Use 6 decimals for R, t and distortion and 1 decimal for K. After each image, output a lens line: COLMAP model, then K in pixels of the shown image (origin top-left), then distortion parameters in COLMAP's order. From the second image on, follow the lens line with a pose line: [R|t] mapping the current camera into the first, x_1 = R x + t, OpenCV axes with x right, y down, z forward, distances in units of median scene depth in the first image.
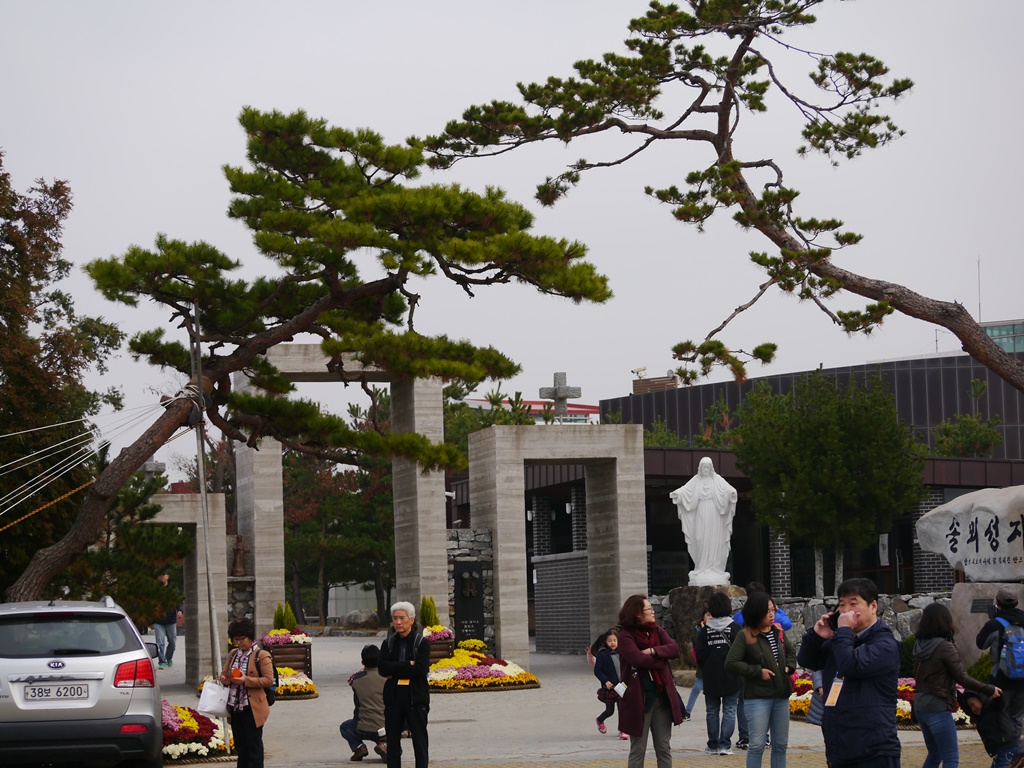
lens RADIAL K [[2726.0, 0, 511.0], [0, 2726.0, 384.8], [0, 0, 1]] dist [-0.113391, 0.000000]
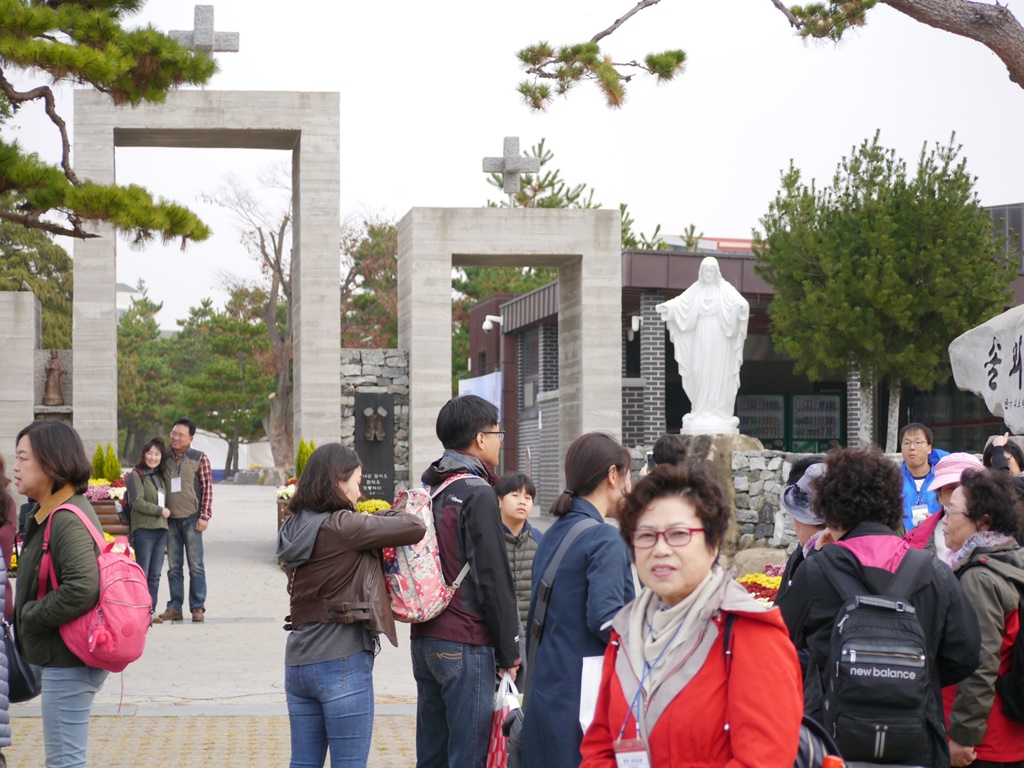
lens RADIAL K [[2726.0, 0, 513.1], [0, 2726.0, 384.4], [0, 0, 1]] dist [-0.113391, 0.000000]
pose [[0.994446, 0.022337, -0.102847, 0.096564], [-0.016809, 0.998383, 0.054305, 0.022339], [0.103893, -0.052275, 0.993214, 0.281120]]
